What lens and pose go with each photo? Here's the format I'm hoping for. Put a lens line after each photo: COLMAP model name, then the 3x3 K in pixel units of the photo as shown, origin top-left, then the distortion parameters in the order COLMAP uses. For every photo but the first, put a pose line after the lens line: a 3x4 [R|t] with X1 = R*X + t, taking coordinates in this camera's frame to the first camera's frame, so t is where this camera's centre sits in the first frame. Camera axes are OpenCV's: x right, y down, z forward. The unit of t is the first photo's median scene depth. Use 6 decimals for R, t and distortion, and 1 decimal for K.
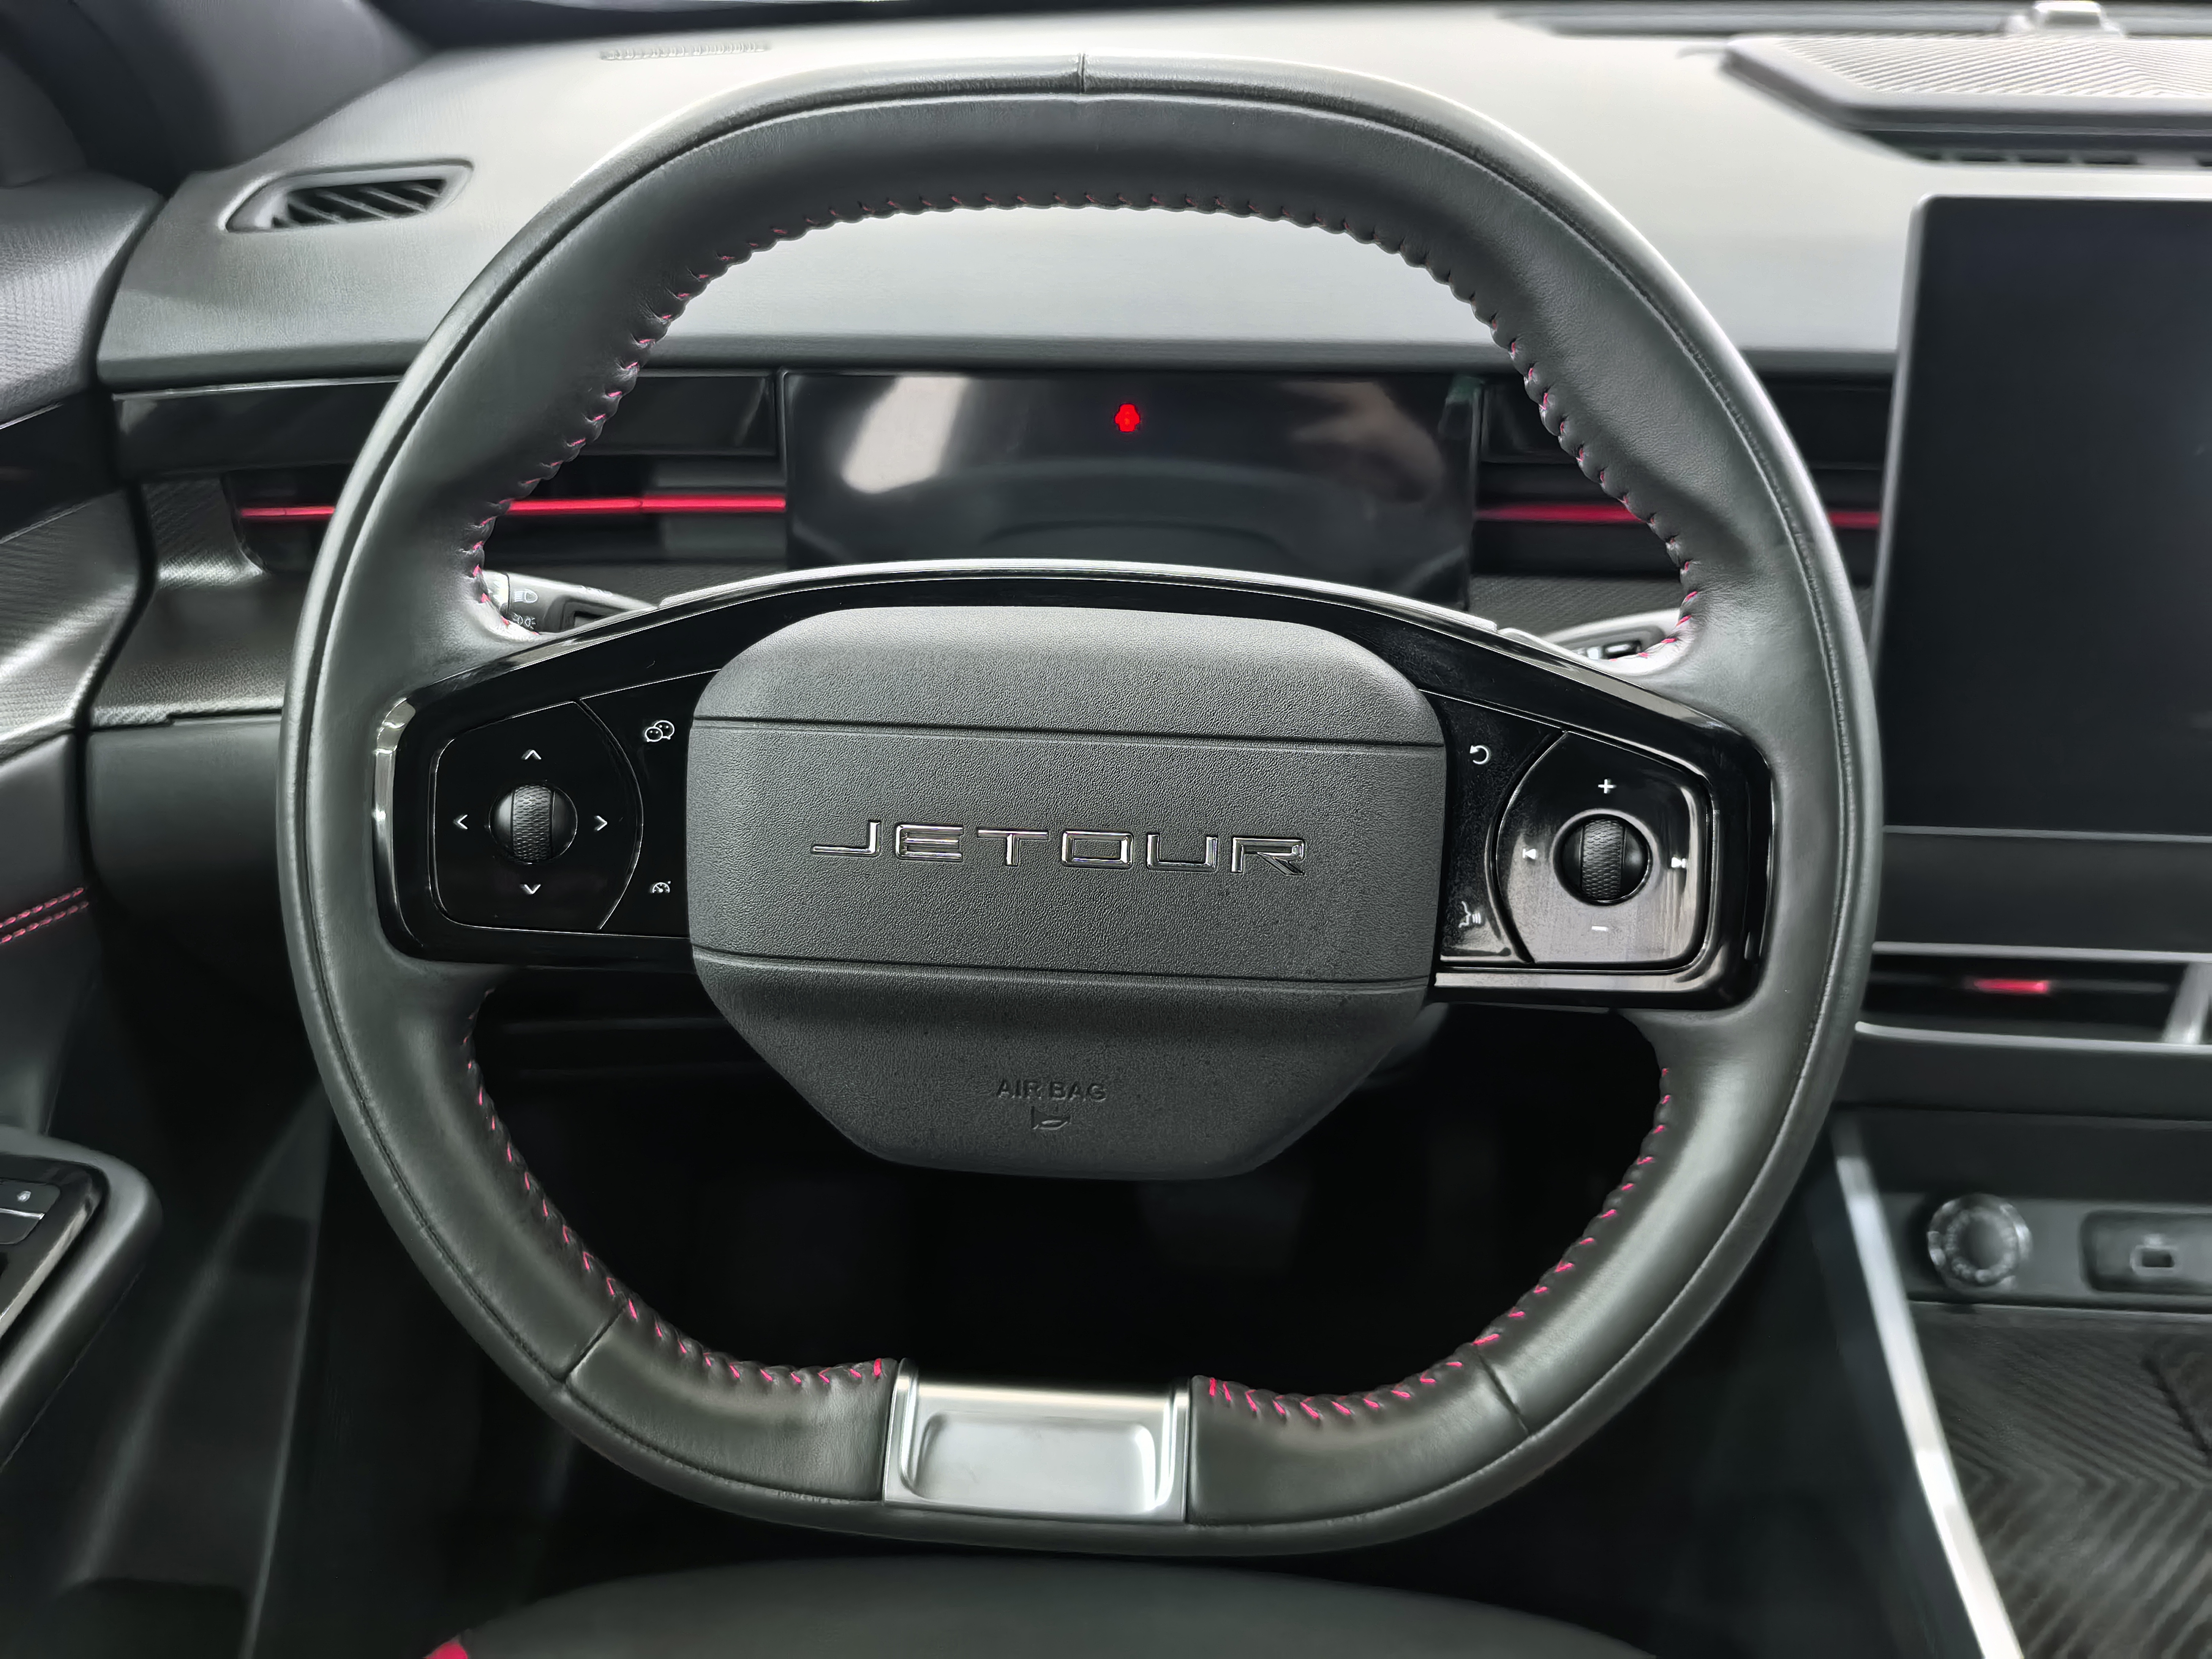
lens RADIAL K [[1779.4, 0, 1114.9], [0, 1779.4, 825.0], [0, 0, 1]] dist [0.029481, -0.040389]
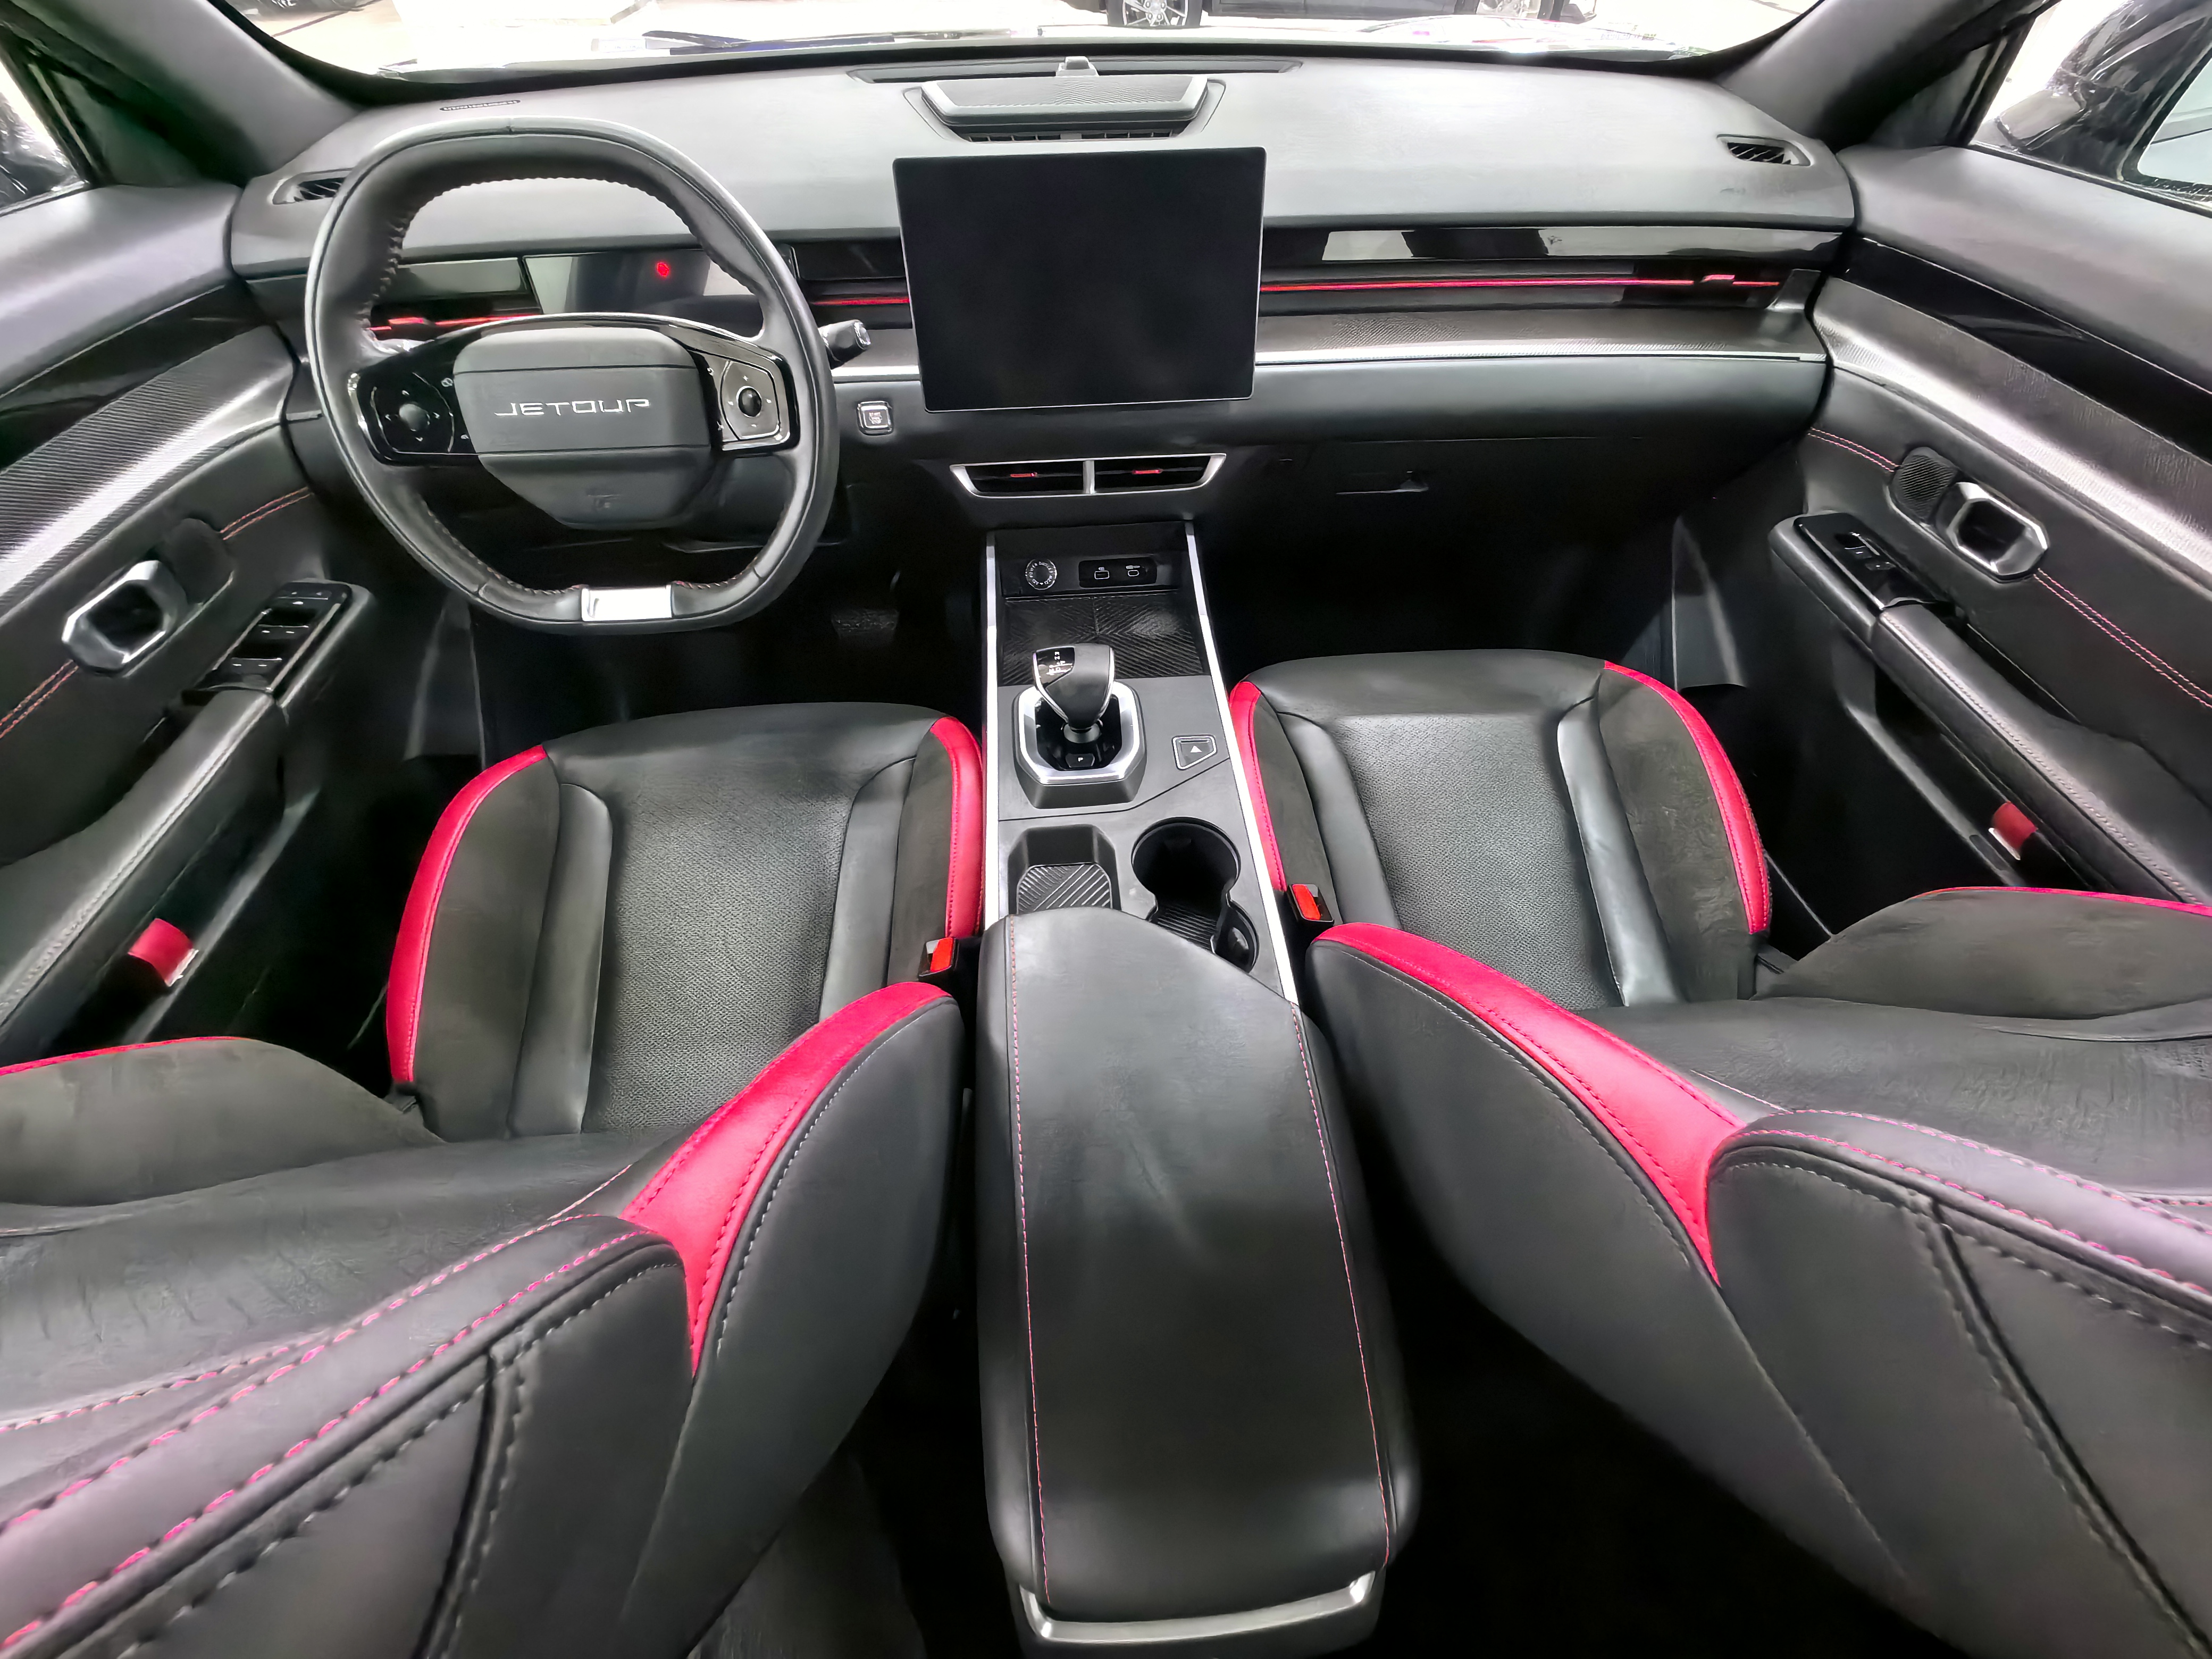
lens RADIAL K [[848.2, 0, 1107.3], [0, 848.2, 826.2], [0, 0, 1]] dist [0.003982, -0.001920]
pose [[0.989197, -0.114197, 0.091911, 0.673939], [0.078703, 0.942699, 0.324228, 0.292579], [-0.123670, -0.313492, 0.941503, -0.805144]]
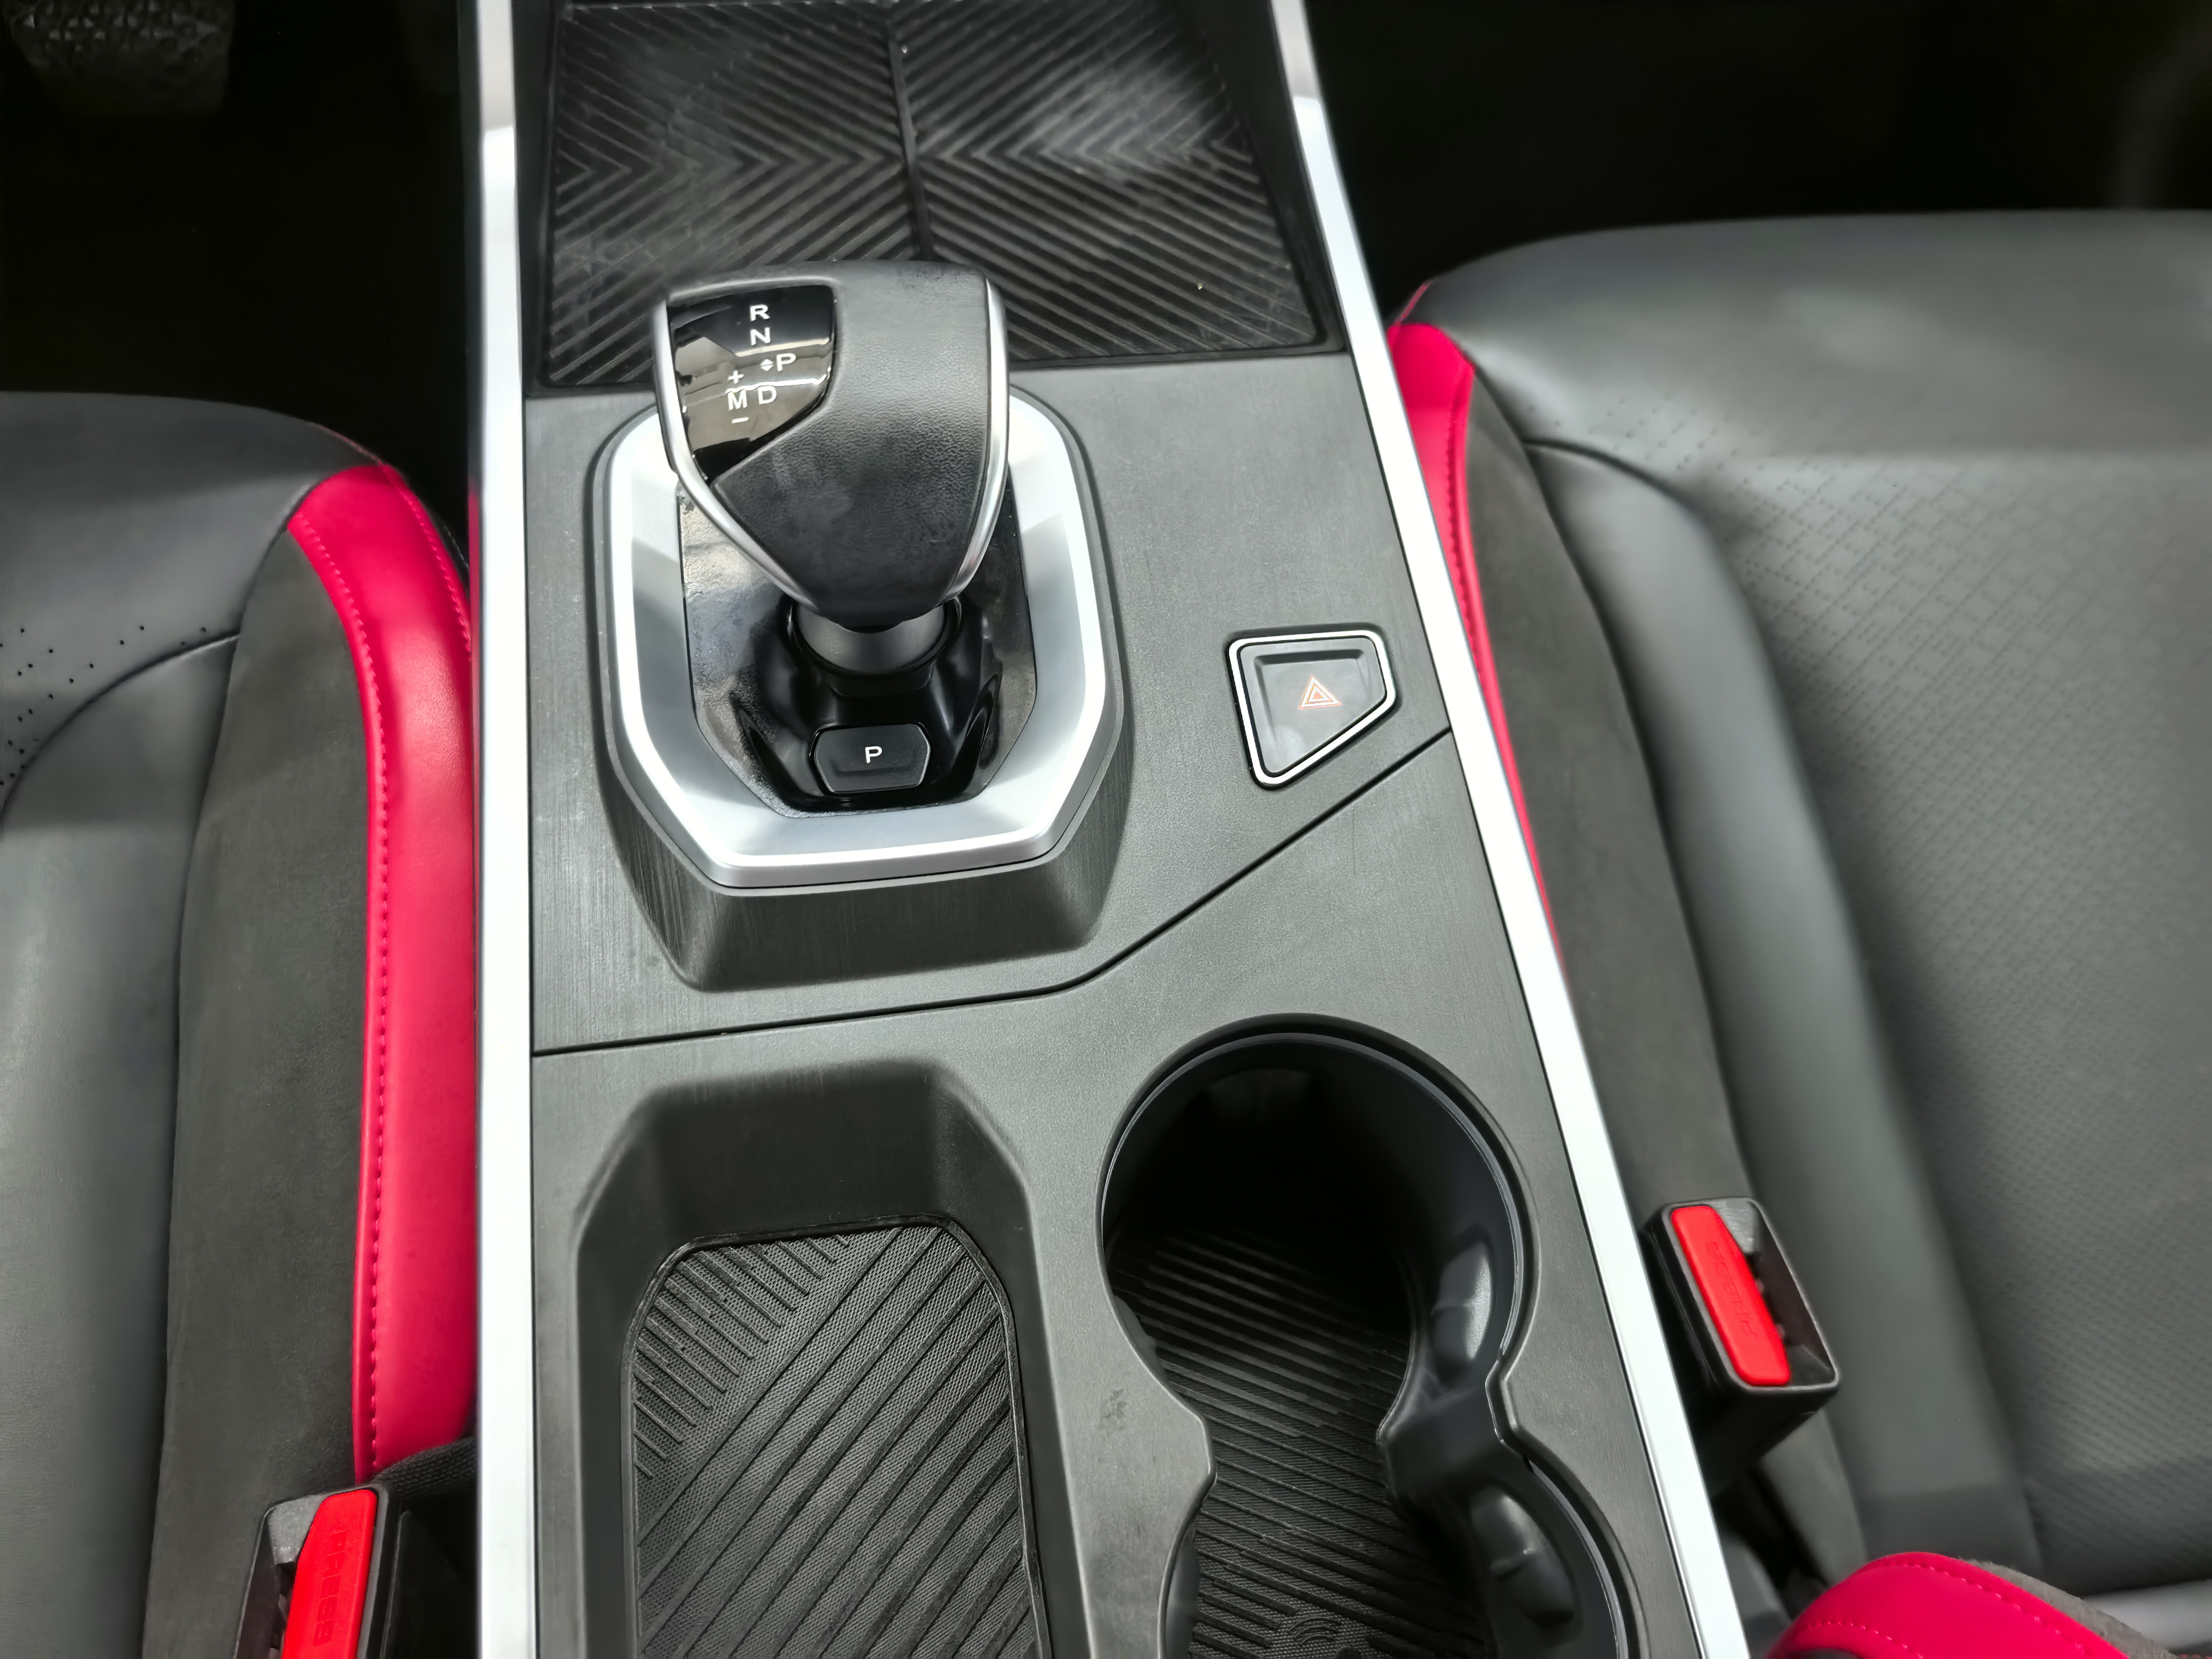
lens RADIAL K [[1779.4, 0, 1089.2], [0, 1779.4, 777.6], [0, 0, 1]] dist [0.029481, -0.040389]
pose [[0.974081, -0.148479, 0.170644, 0.751401], [0.042578, 0.861273, 0.506355, 0.279690], [-0.222154, -0.485966, 0.845272, 0.133879]]
